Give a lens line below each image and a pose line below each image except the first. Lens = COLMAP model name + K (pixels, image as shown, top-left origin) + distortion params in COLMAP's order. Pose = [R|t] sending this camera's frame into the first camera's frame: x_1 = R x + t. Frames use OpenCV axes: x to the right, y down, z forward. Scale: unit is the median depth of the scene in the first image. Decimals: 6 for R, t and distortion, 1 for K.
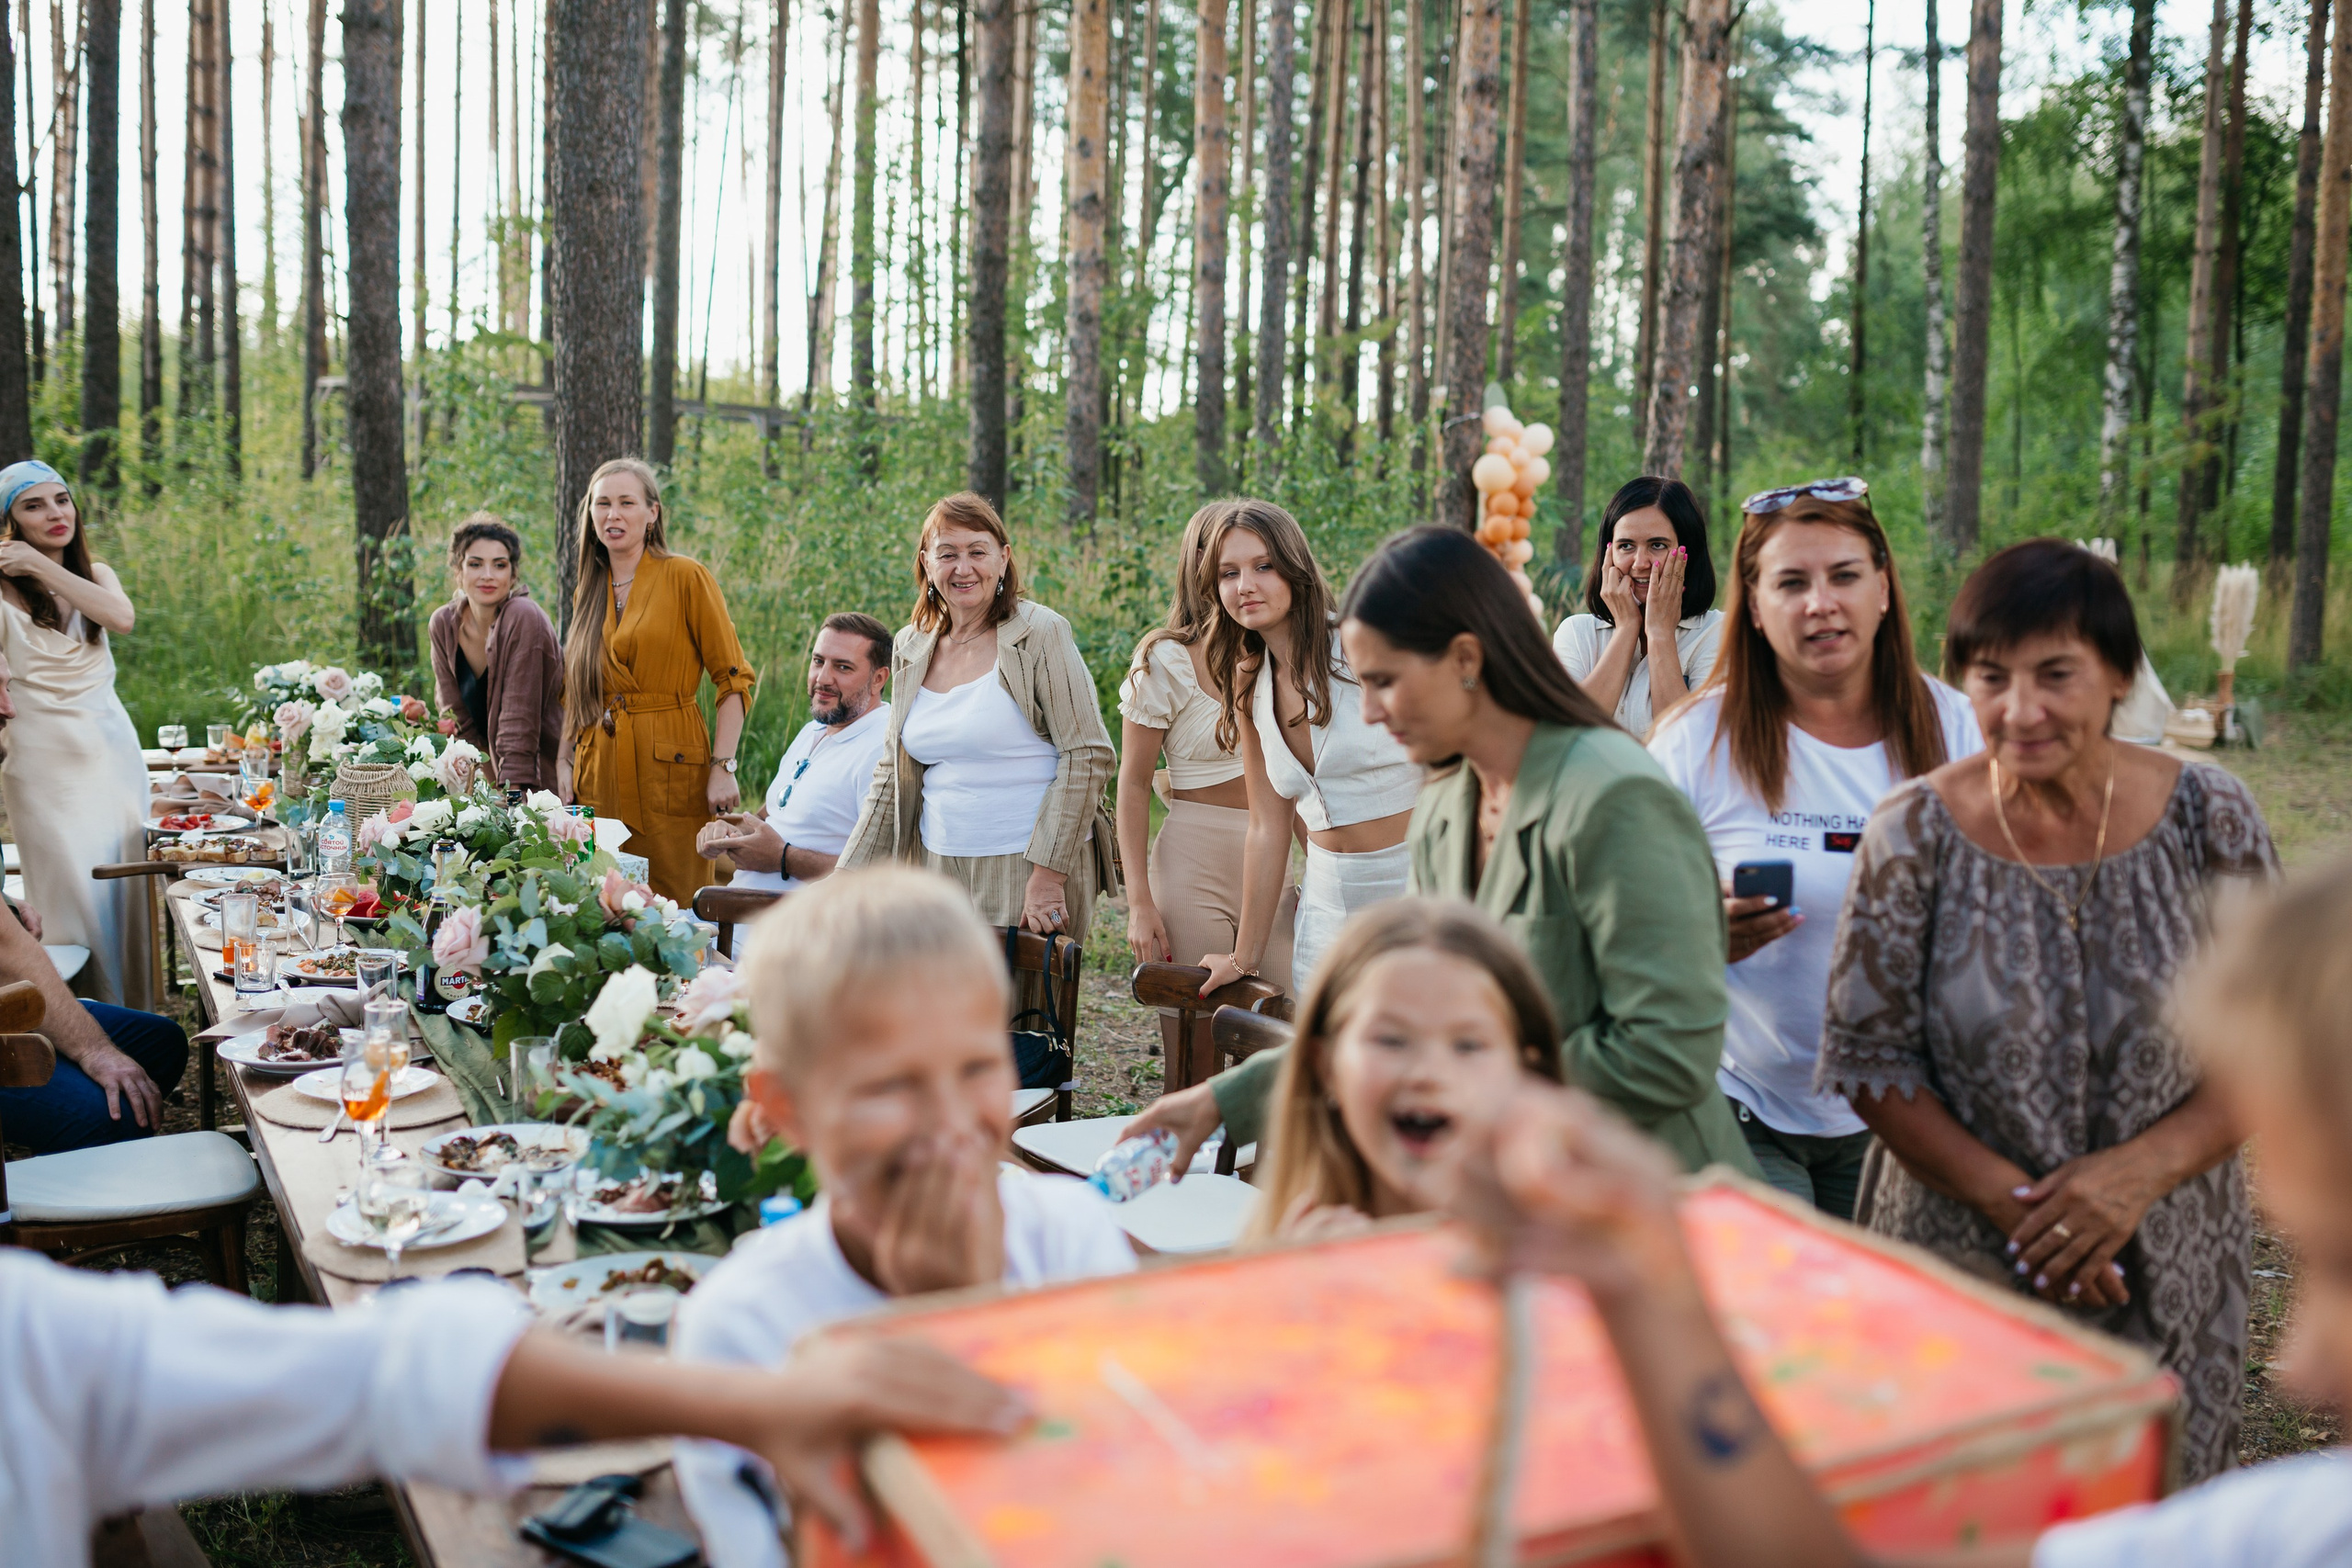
lens RADIAL K [[2307.7, 0, 1168.0], [0, 2307.7, 780.4], [0, 0, 1]] dist [-0.016979, 0.011173]
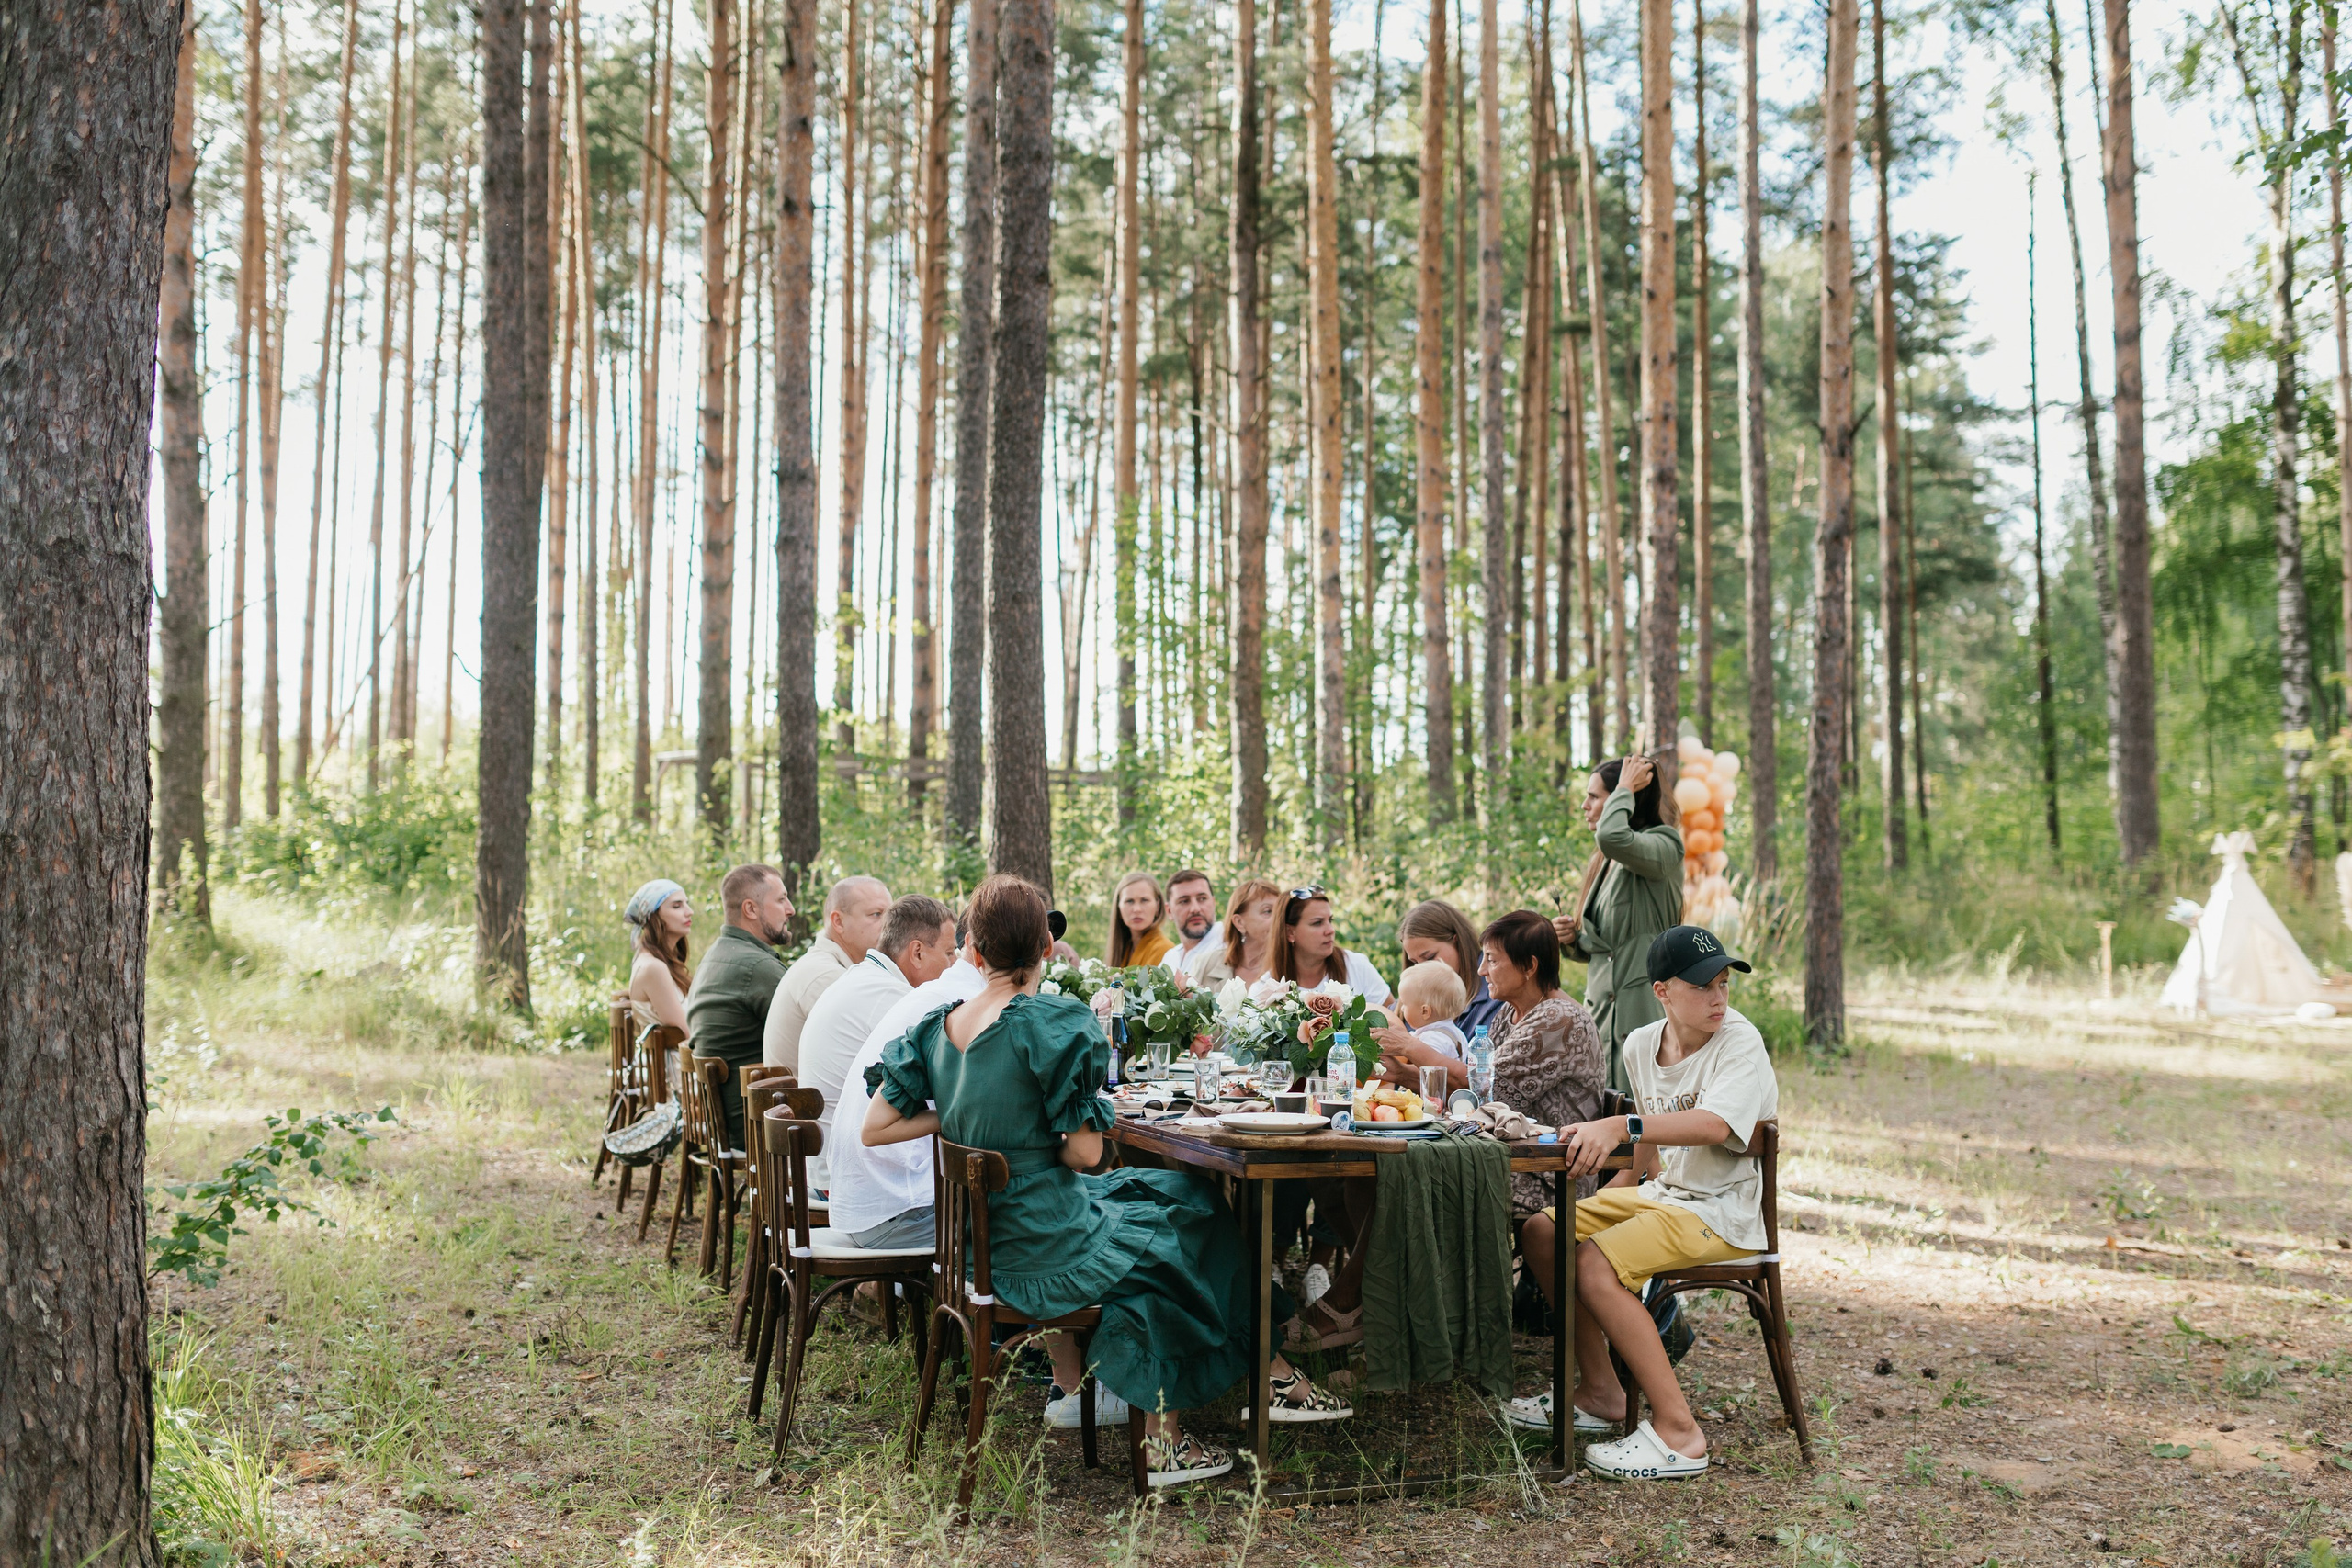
lens RADIAL K [[2386.5, 0, 1178.3], [0, 2386.5, 865.1], [0, 0, 1]] dist [0.015185, 0.011985]
pose [[0.996012, -0.032636, -0.083037, -0.010940], [0.022301, 0.992221, -0.122473, 0.027549], [0.086388, 0.120133, 0.988992, -0.133065]]
